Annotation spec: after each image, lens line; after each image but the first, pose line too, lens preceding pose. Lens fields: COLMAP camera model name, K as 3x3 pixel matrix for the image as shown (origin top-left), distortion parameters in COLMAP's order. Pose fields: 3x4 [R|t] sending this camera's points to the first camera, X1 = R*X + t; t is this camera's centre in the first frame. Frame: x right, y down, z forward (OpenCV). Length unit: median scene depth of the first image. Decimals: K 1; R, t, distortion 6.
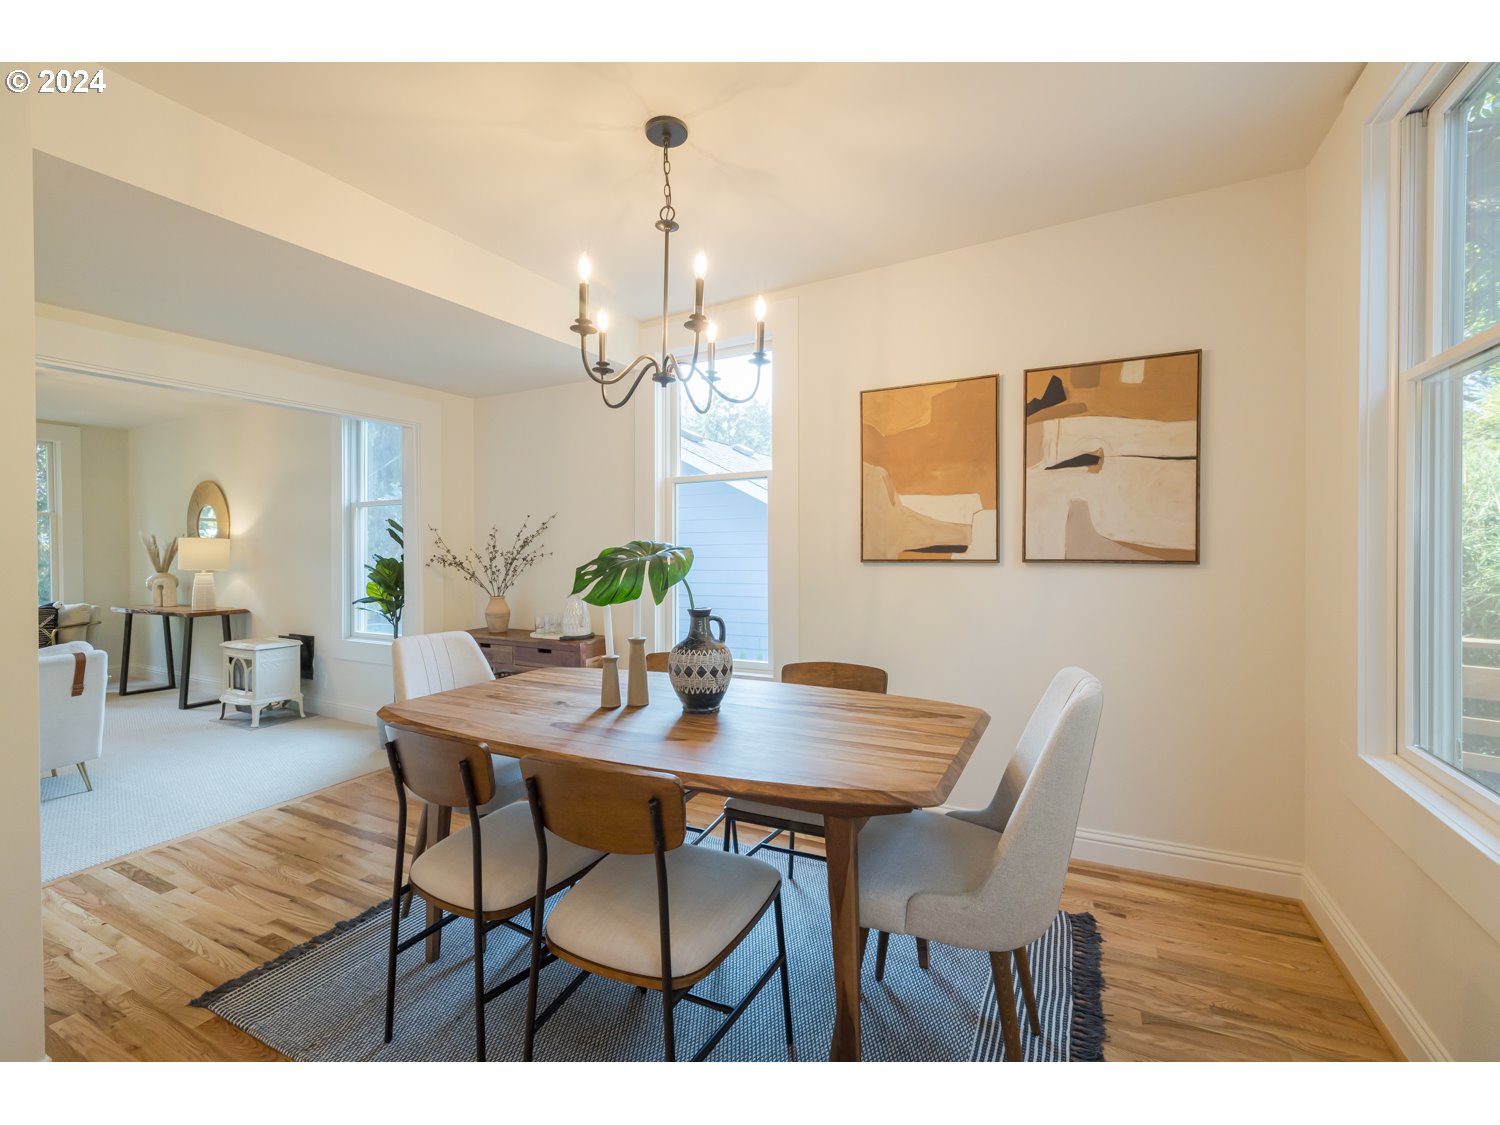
lens RADIAL K [[634.8, 0, 741.5], [0, 634.8, 558.4], [0, 0, 1]] dist [0.000317, 0.000043]
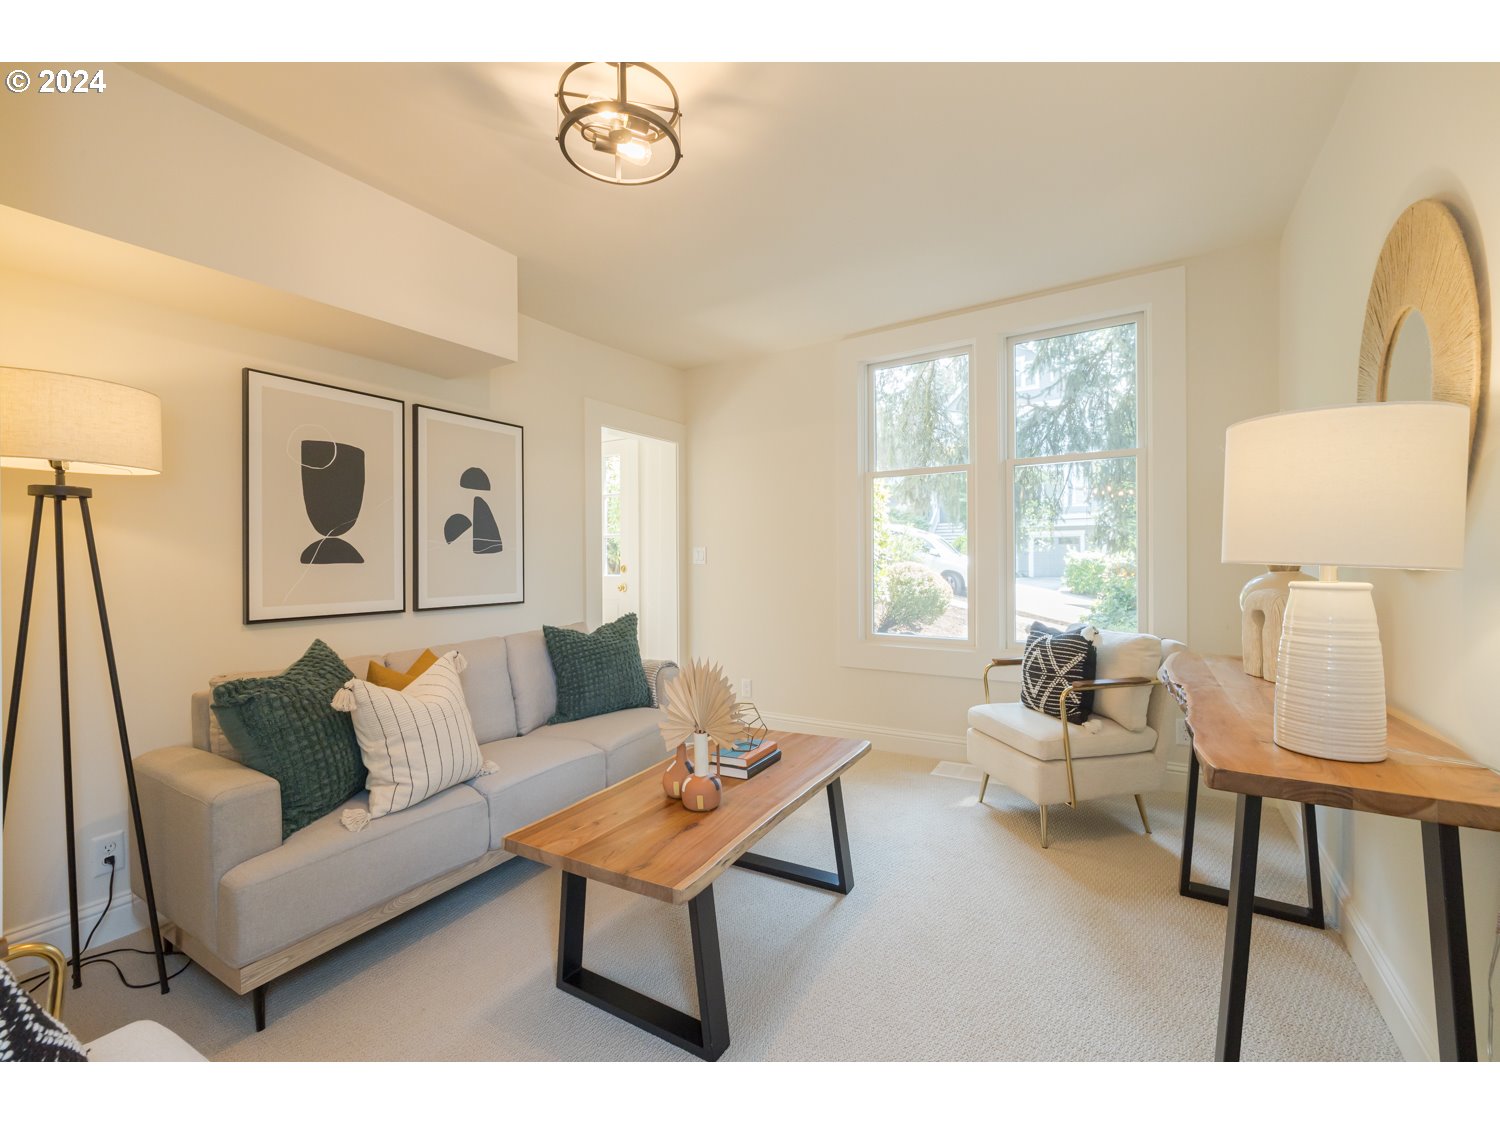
lens RADIAL K [[626.7, 0, 766.7], [0, 626.7, 555.9], [0, 0, 1]] dist [0.010233, -0.000386]
pose [[-0.029777, 0.011073, -0.999495, -0.599068], [-0.011830, 0.999865, 0.011430, 0.012214], [0.999487, 0.012164, -0.029642, 0.772912]]
